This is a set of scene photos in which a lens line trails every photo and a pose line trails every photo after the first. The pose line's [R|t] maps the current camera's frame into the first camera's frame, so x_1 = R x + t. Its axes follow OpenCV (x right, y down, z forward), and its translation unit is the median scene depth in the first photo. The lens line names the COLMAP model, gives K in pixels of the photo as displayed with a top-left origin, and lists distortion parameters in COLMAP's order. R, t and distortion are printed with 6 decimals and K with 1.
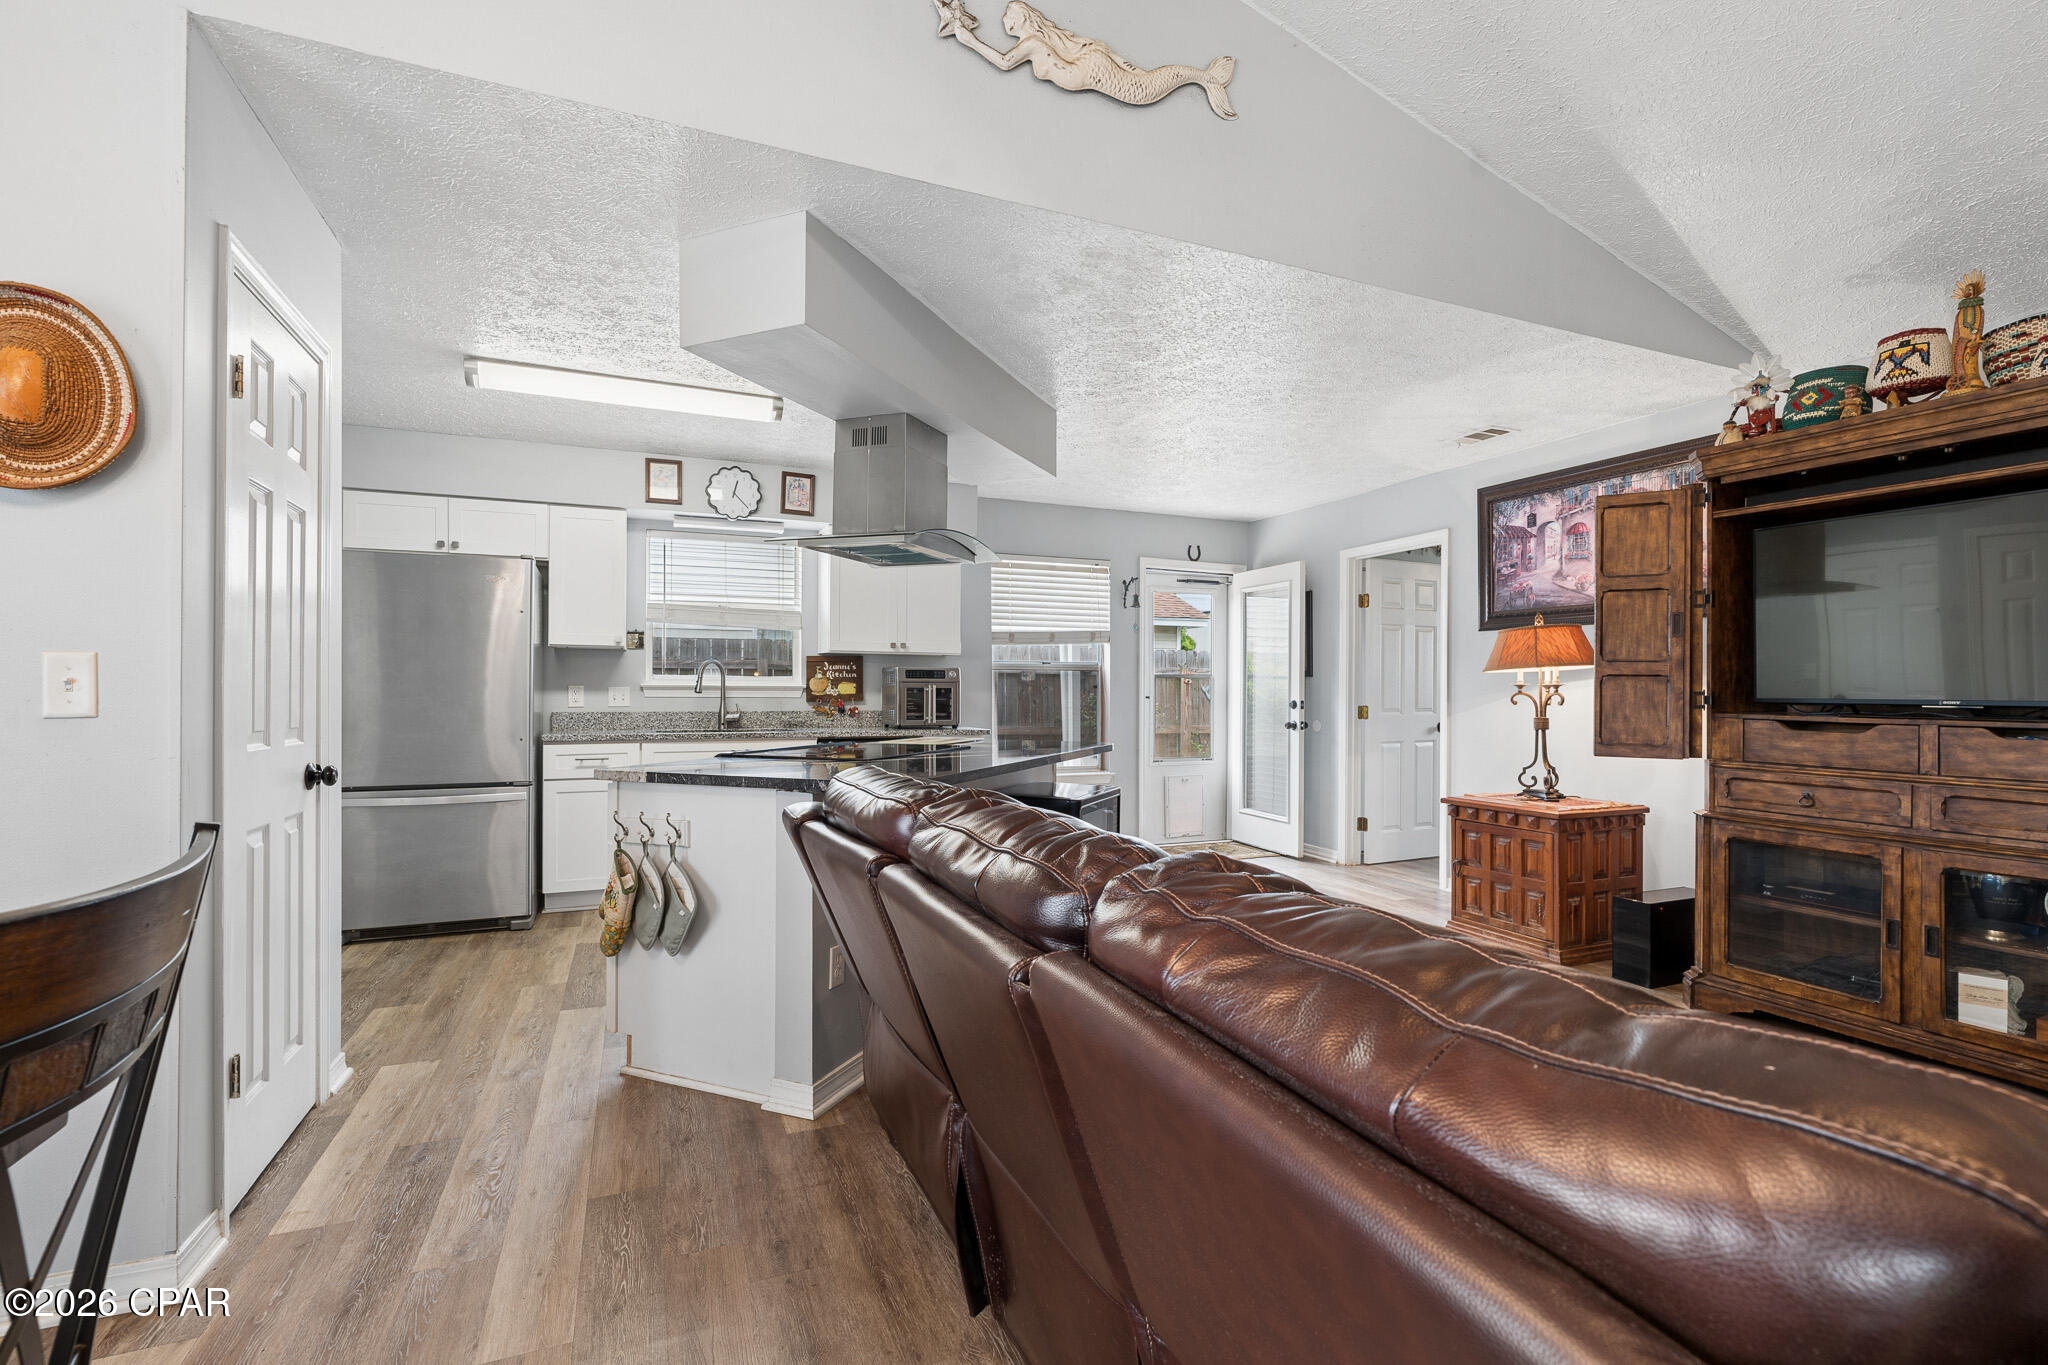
lens RADIAL K [[919.5, 0, 1019.8], [0, 919.5, 686.8], [0, 0, 1]] dist [-0.007839, 0.002802]
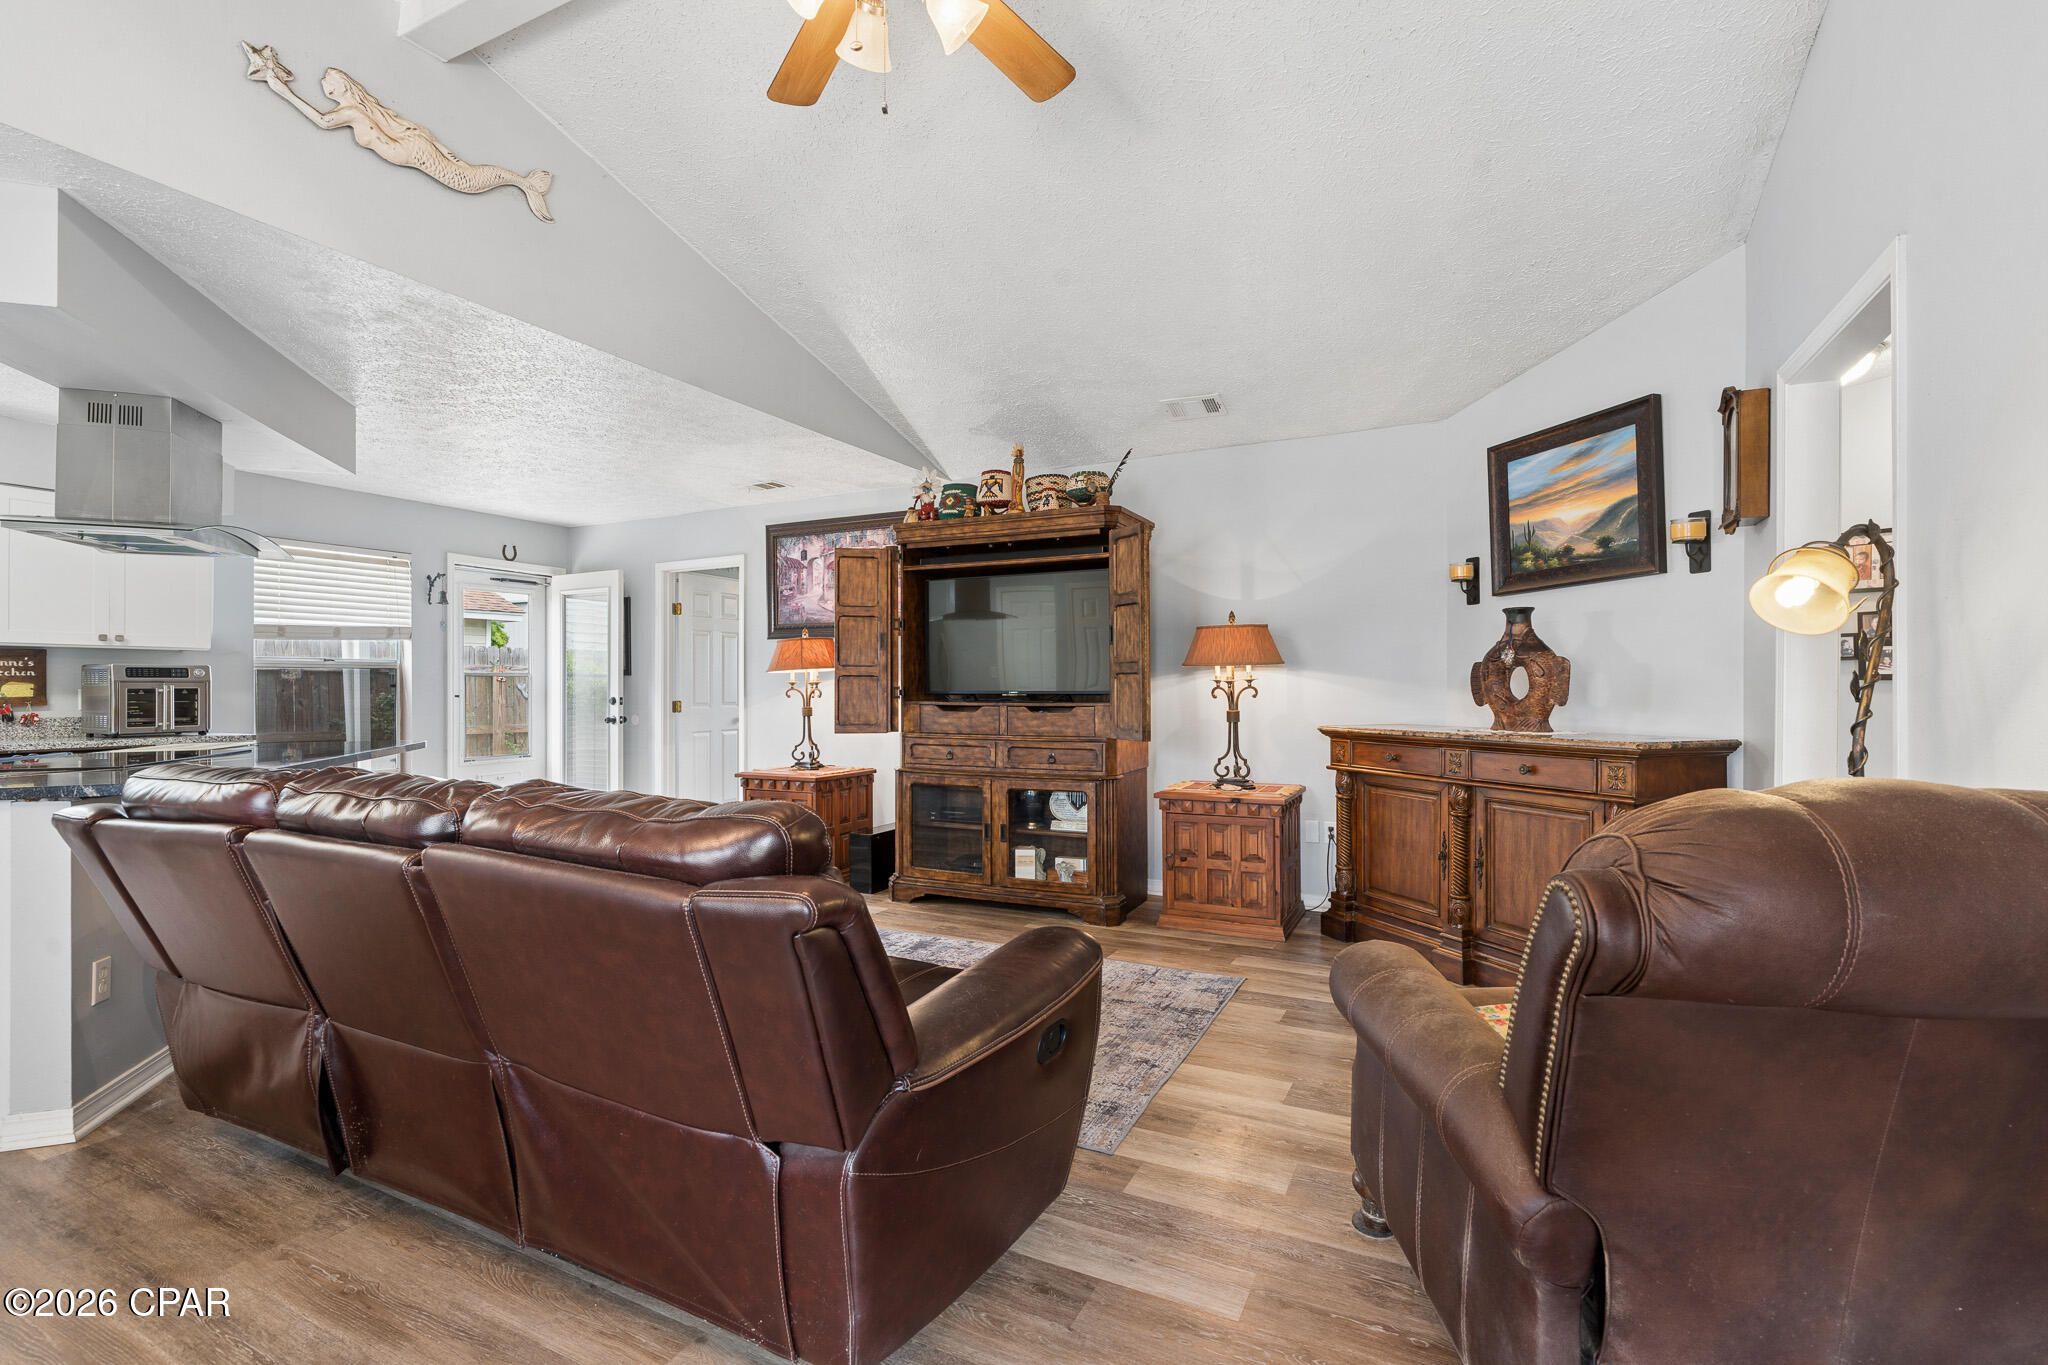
lens RADIAL K [[919.5, 0, 1023.3], [0, 919.5, 681.2], [0, 0, 1]] dist [-0.007839, 0.002802]
pose [[0.763748, -0.003793, 0.645504, -0.068000], [0.005057, 0.999987, -0.000107, -0.003028], [-0.645495, 0.003346, 0.763757, -0.299120]]
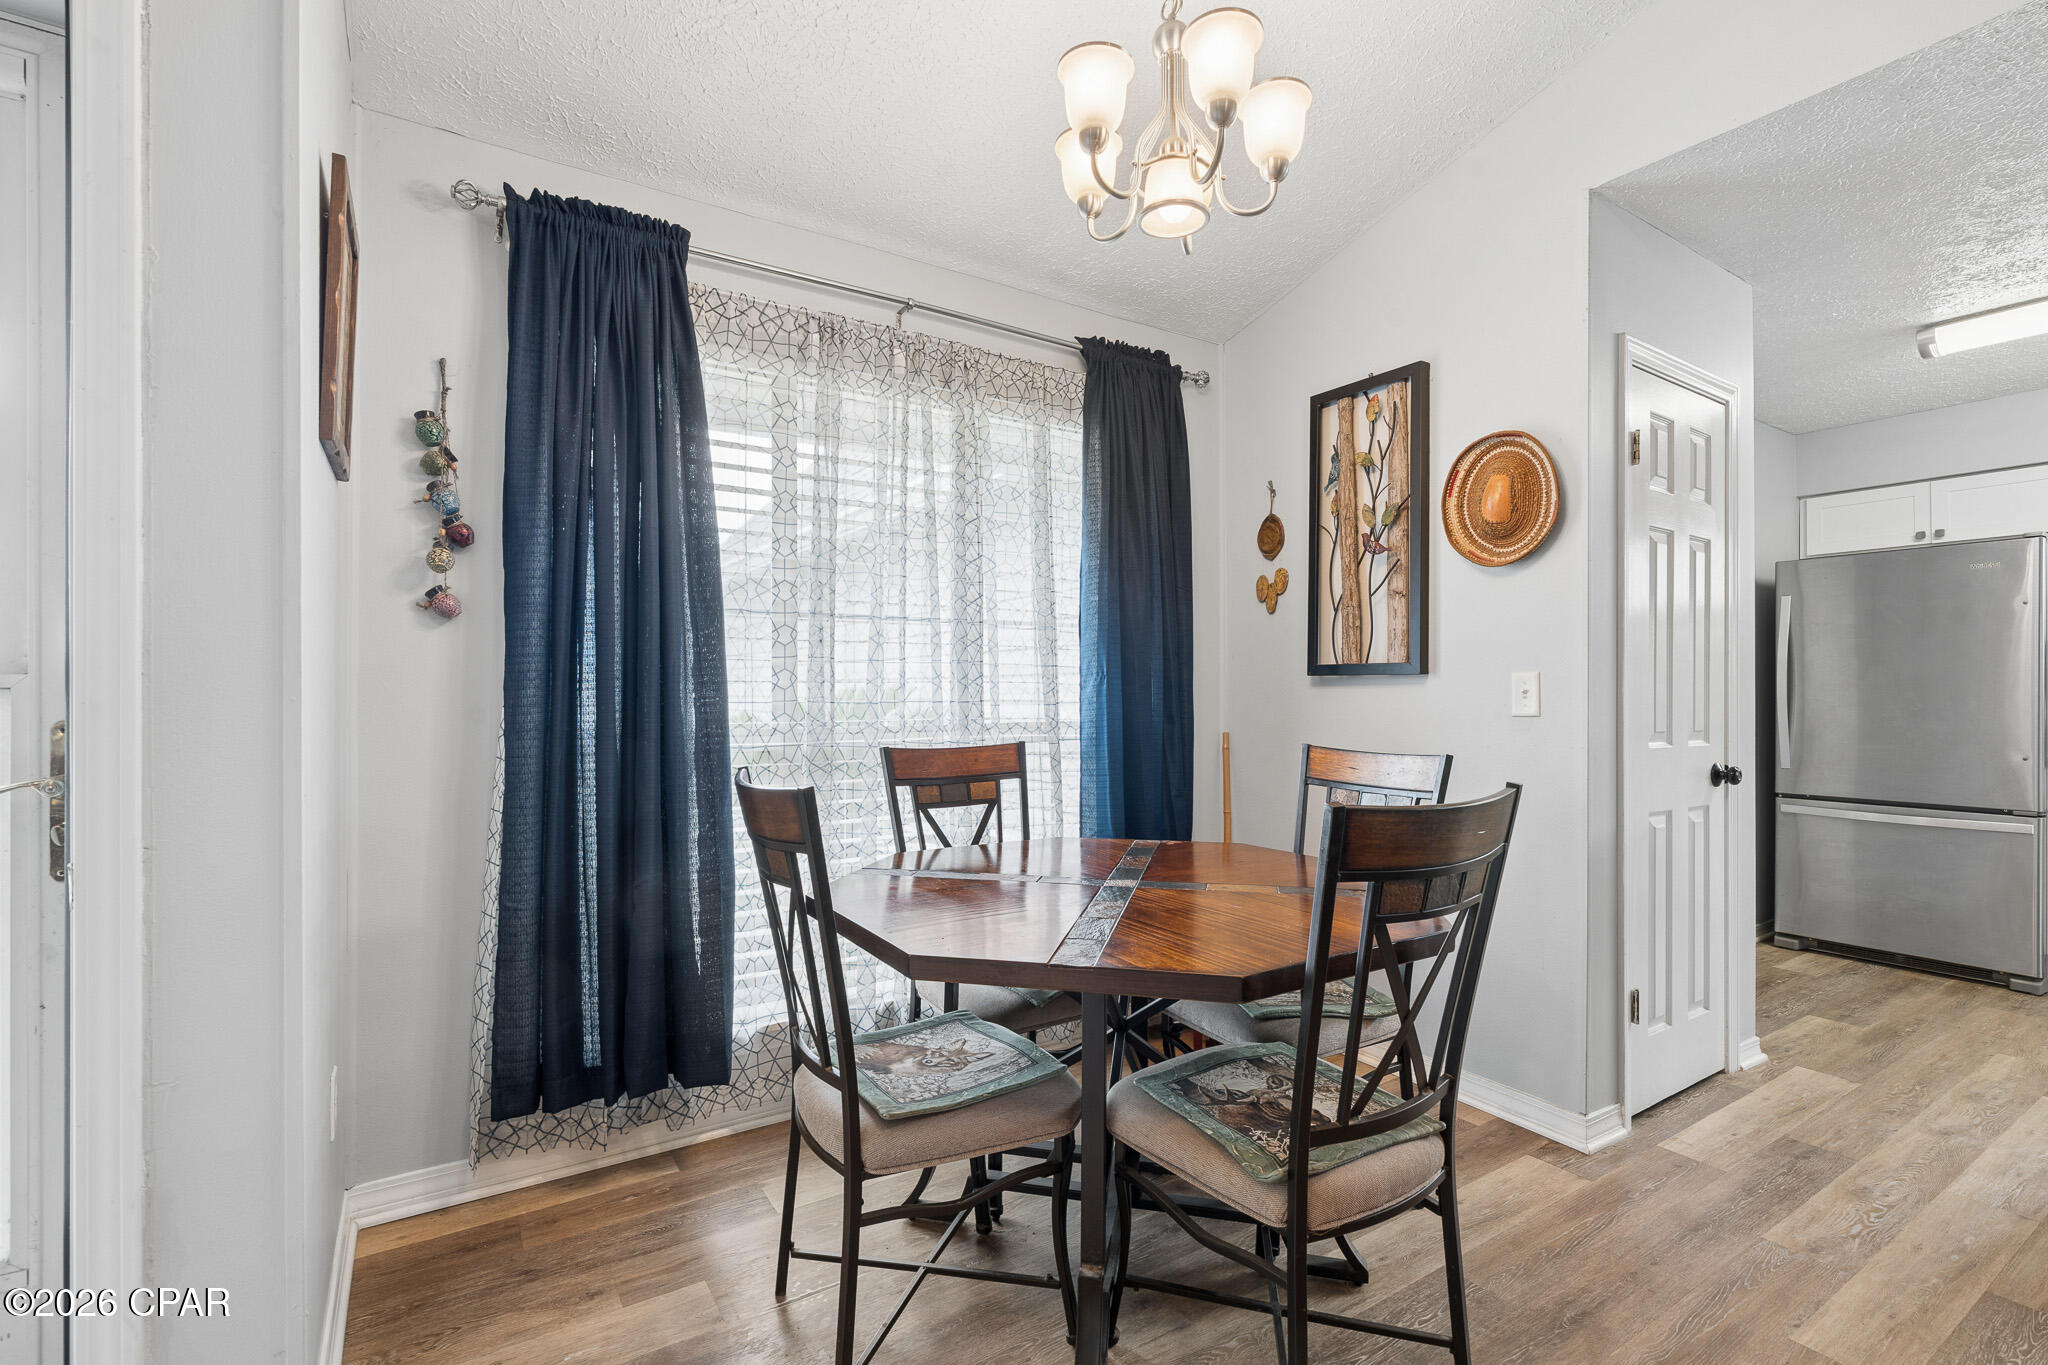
lens RADIAL K [[919.5, 0, 1019.6], [0, 919.5, 692.5], [0, 0, 1]] dist [-0.007839, 0.002802]
pose [[0.168665, -0.005110, -0.985660, 0.152627], [0.001376, 0.999987, -0.004948, 0.000905], [0.985672, -0.000522, 0.168670, -0.026756]]
